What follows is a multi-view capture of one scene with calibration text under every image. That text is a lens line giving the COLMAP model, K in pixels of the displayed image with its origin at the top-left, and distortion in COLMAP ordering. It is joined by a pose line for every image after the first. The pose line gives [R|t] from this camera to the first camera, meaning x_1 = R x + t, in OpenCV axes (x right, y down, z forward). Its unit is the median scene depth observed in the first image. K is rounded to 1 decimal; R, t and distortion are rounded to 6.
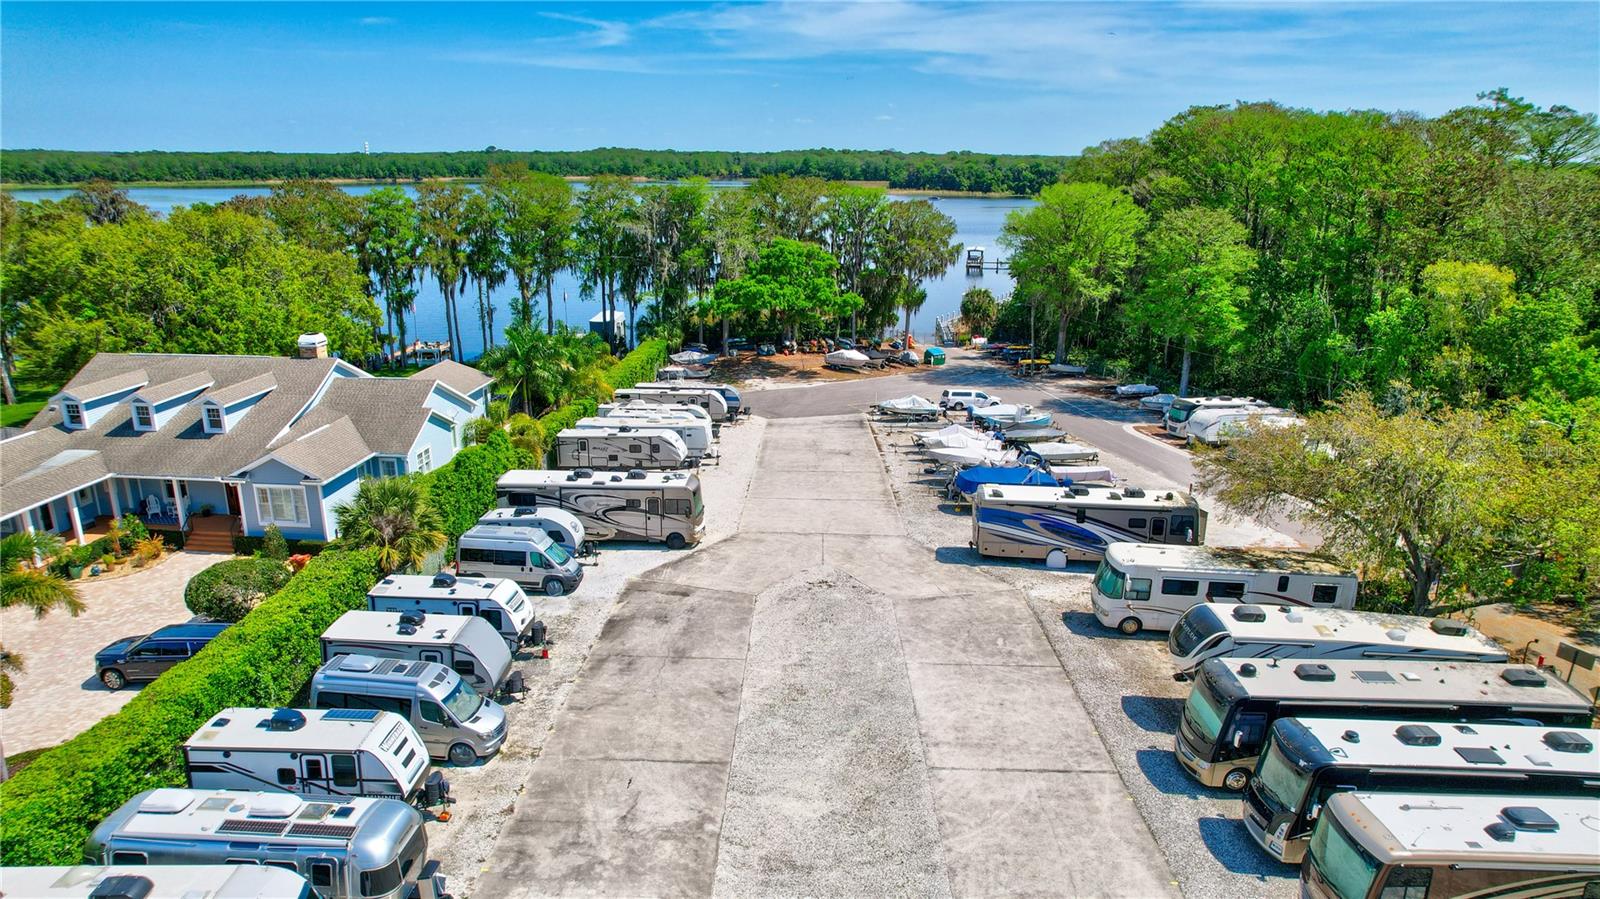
lens RADIAL K [[1024.2, 0, 800.0], [0, 1024.2, 449.5], [0, 0, 1]] dist [-0.069232, 0.056835]
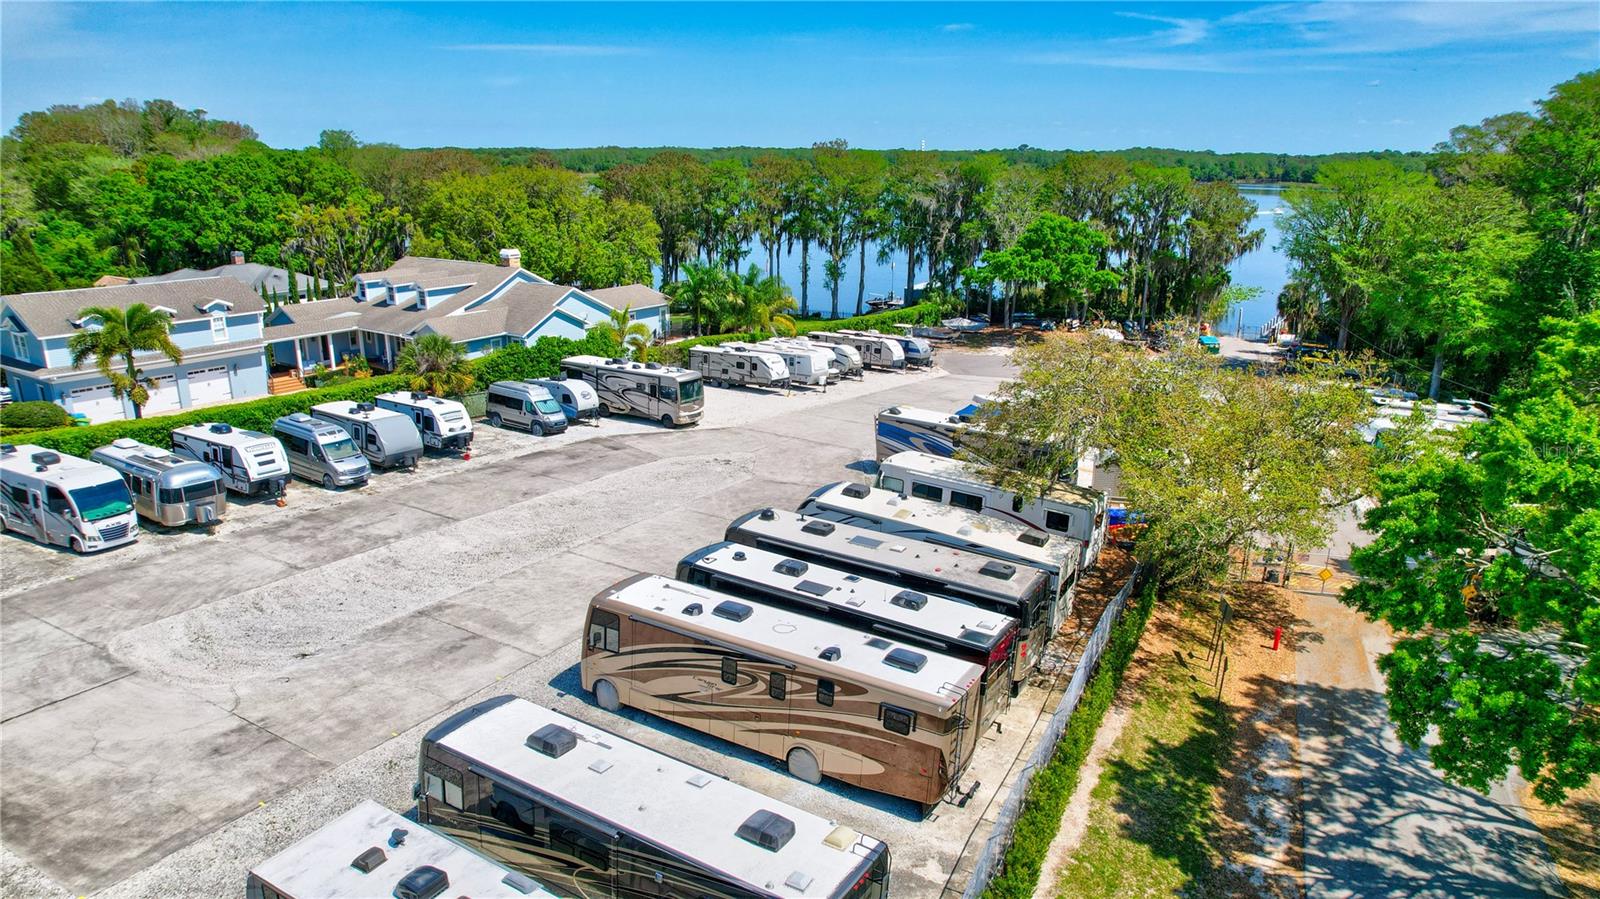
lens RADIAL K [[1024.2, 0, 800.0], [0, 1024.2, 449.5], [0, 0, 1]] dist [-0.069232, 0.056835]
pose [[0.867467, 0.138605, -0.477796, 0.643484], [-0.139352, 0.989656, 0.034088, 0.061221], [0.477579, 0.037011, 0.877809, -0.012882]]
